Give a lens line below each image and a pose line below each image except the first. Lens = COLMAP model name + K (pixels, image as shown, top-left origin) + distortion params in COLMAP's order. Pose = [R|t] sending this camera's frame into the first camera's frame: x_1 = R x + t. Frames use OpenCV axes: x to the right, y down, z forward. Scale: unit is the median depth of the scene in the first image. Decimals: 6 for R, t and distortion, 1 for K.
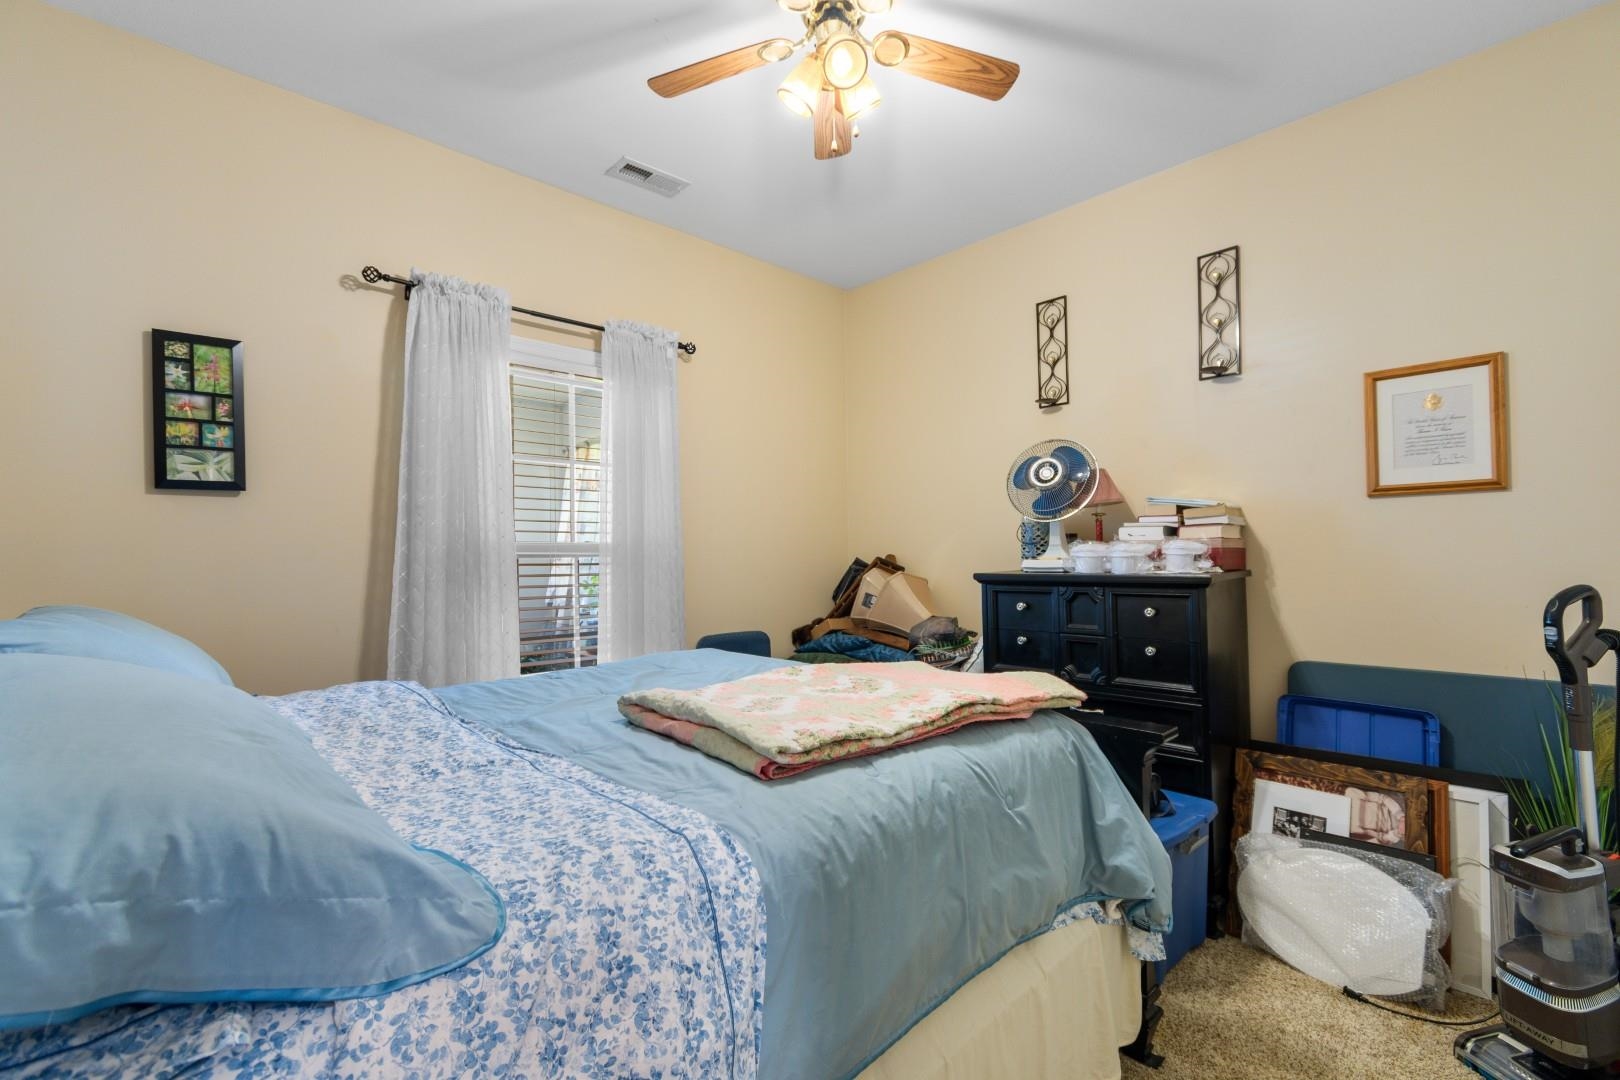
lens RADIAL K [[702.2, 0, 810.0], [0, 702.2, 540.0], [0, 0, 1]] dist [0.002011, 0.000056]
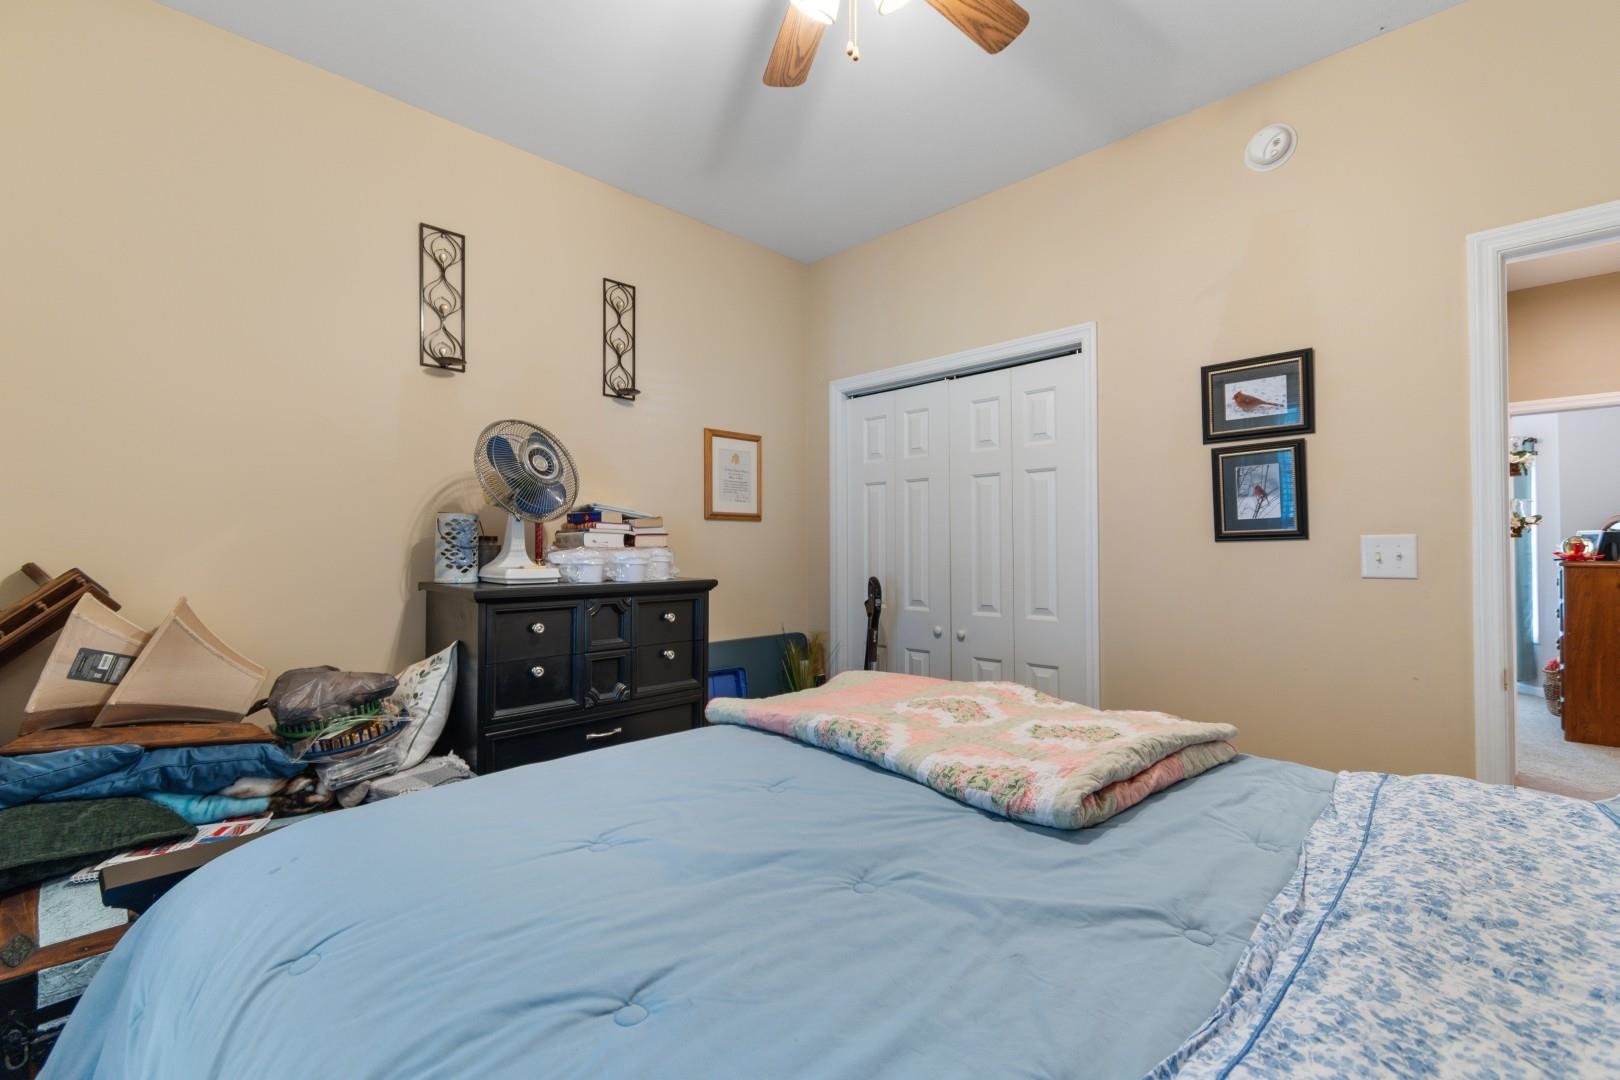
lens RADIAL K [[702.2, 0, 810.0], [0, 702.2, 540.0], [0, 0, 1]] dist [0.002011, 0.000056]
pose [[-0.010122, 0.038048, 0.999225, -0.554546], [-0.009858, 0.999223, -0.038148, 0.028219], [-0.999900, -0.010237, -0.009739, 0.809781]]
